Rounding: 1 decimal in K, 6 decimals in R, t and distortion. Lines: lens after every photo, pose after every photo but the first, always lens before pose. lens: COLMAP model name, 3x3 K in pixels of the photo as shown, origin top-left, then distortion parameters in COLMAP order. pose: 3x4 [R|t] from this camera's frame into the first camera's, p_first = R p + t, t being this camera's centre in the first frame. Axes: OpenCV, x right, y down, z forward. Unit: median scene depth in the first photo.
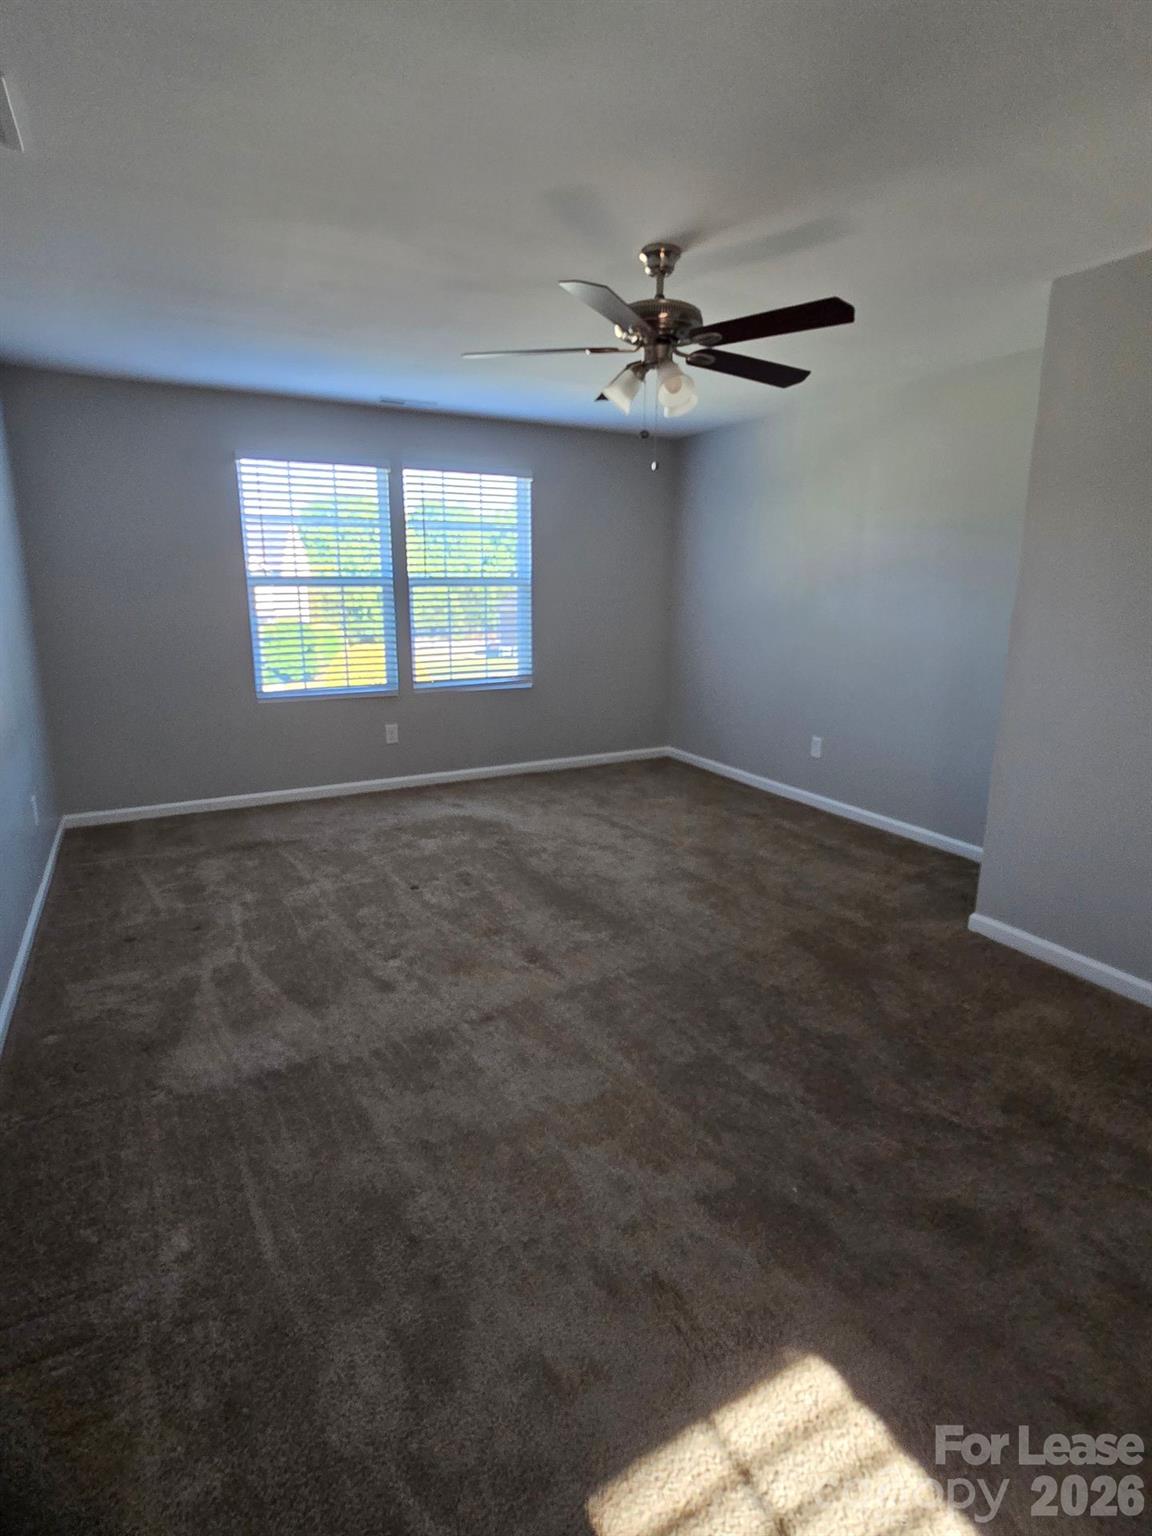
lens RADIAL K [[803.6, 0, 571.3], [0, 803.6, 750.7], [0, 0, 1]] dist [-0.007372, 0.002520]
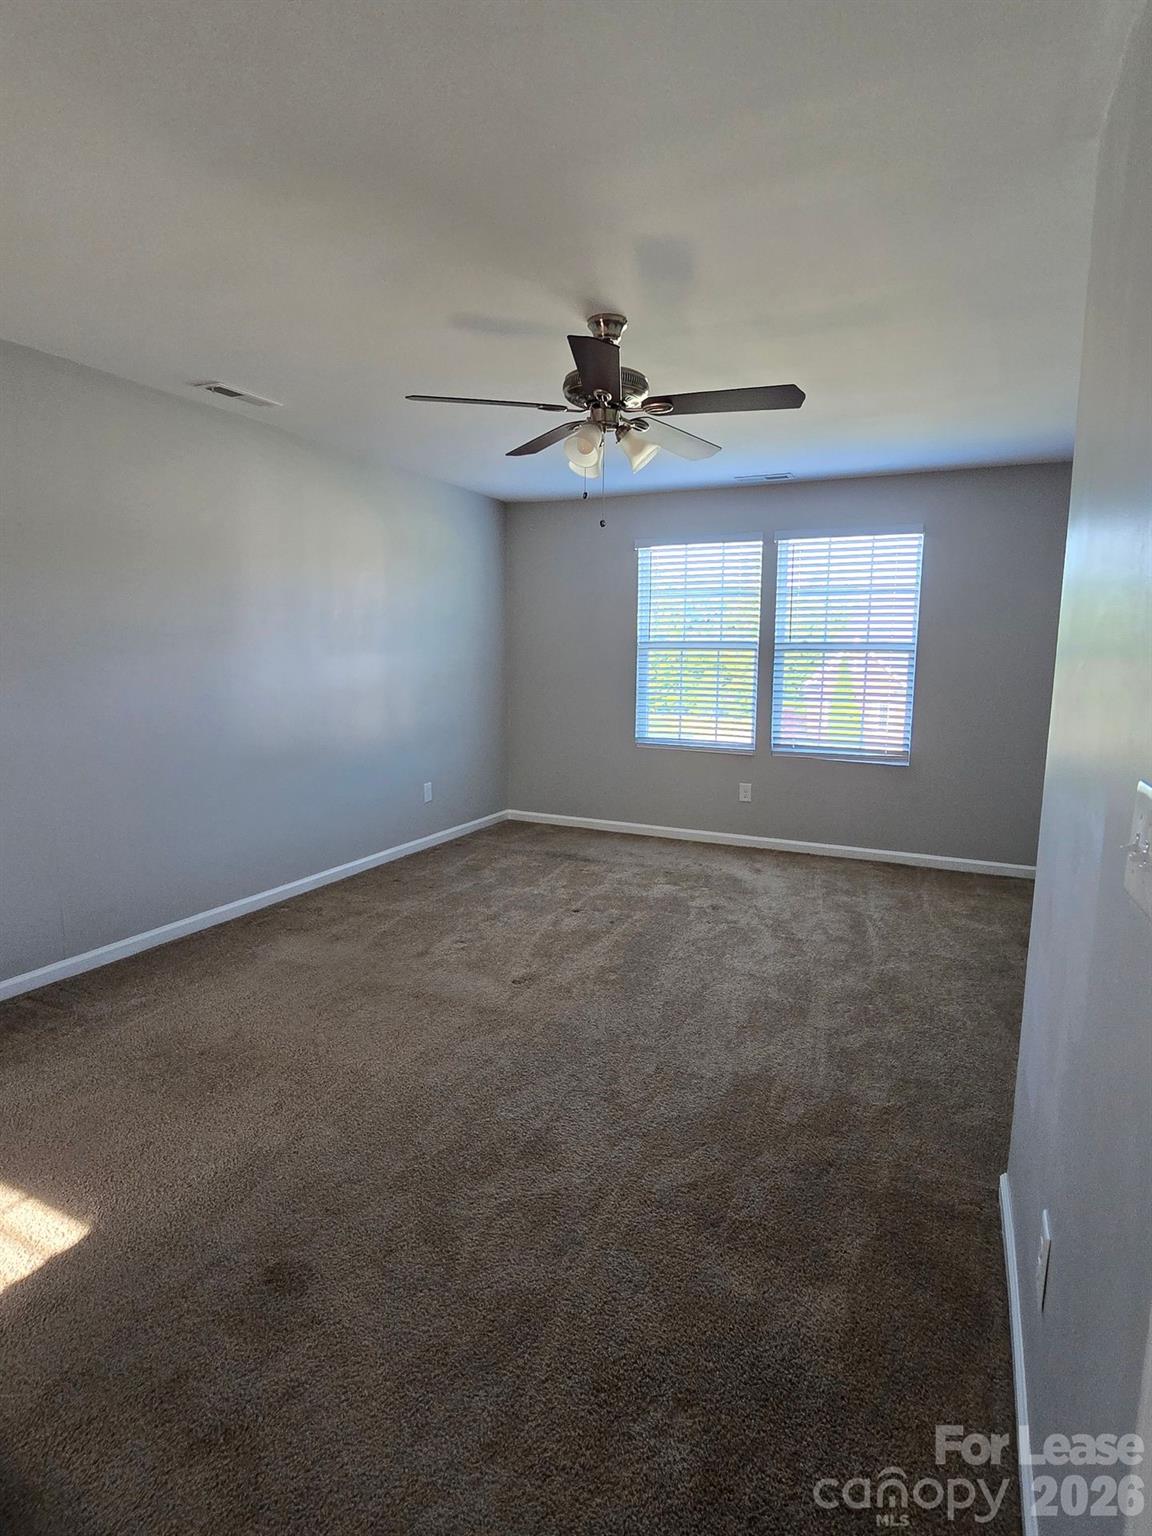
lens RADIAL K [[803.6, 0, 579.8], [0, 803.6, 747.5], [0, 0, 1]] dist [-0.007372, 0.002520]
pose [[0.582102, 0.098580, -0.807118, 0.528502], [-0.176157, 0.984338, -0.006821, -0.036118], [0.793805, 0.146150, 0.590351, 0.236655]]
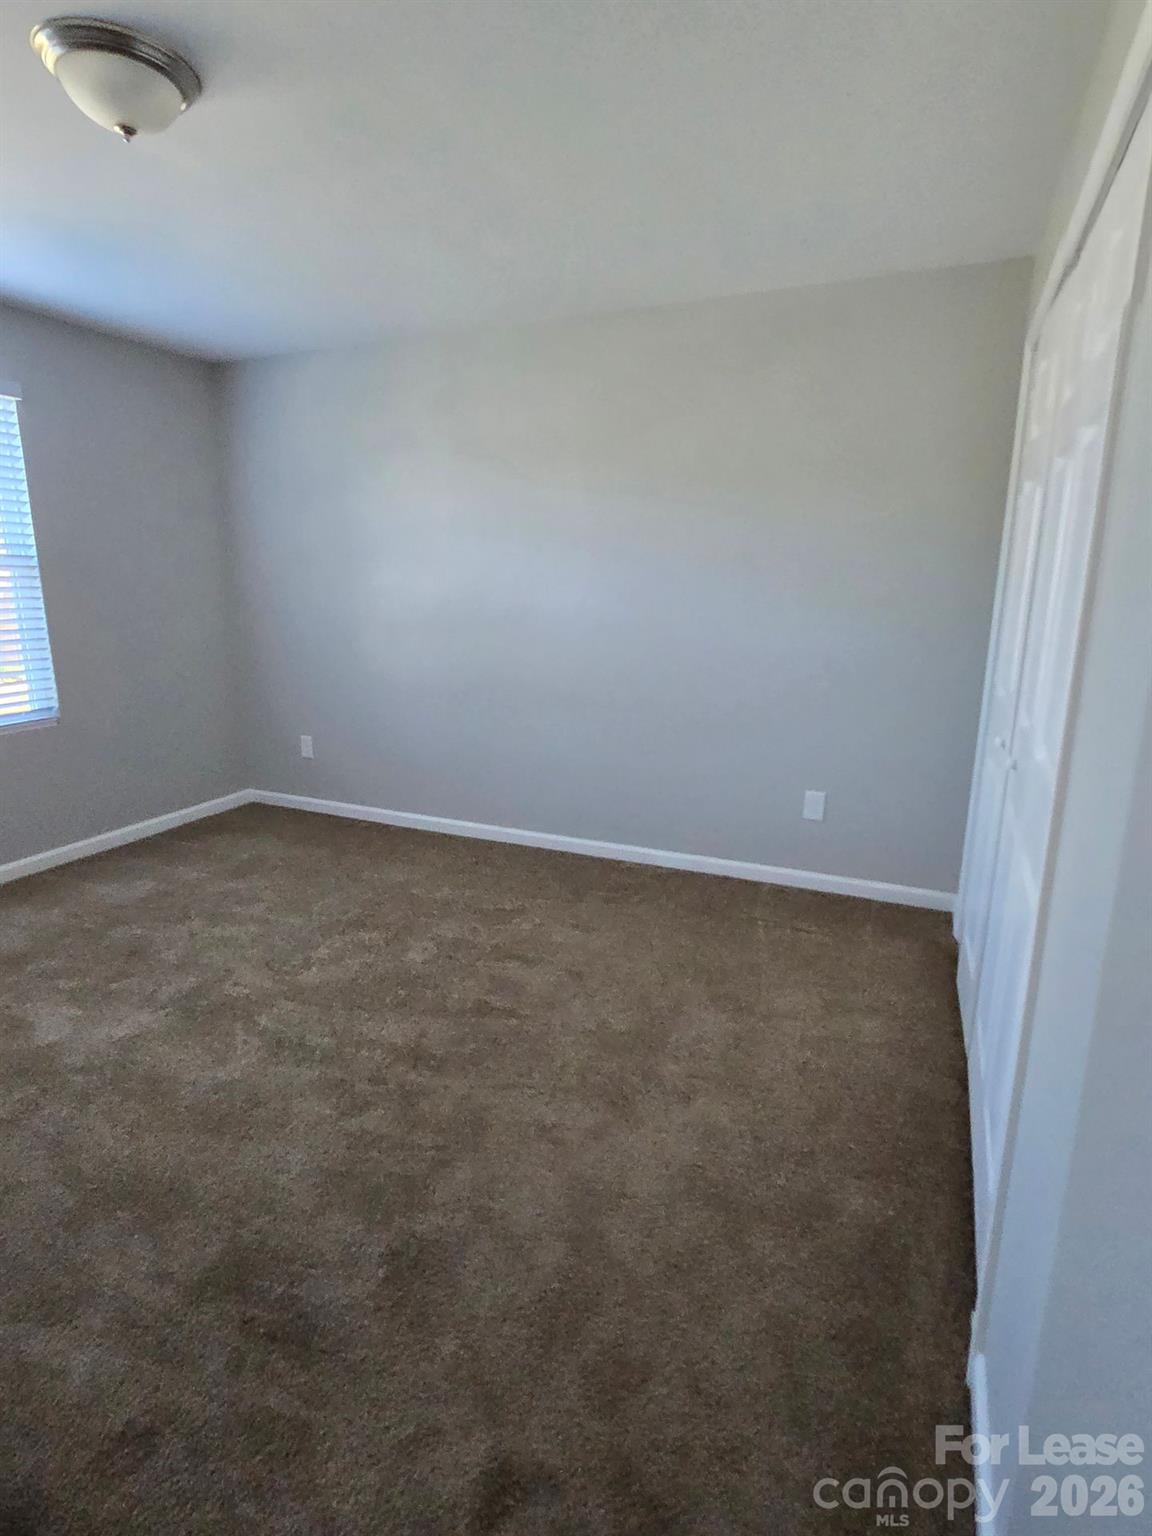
lens RADIAL K [[803.6, 0, 577.0], [0, 803.6, 762.8], [0, 0, 1]] dist [-0.007372, 0.002520]
pose [[0.781903, -0.131616, 0.609348, -0.138418], [0.112472, 0.991202, 0.069772, -0.055073], [-0.613170, 0.013980, 0.789827, 0.263498]]
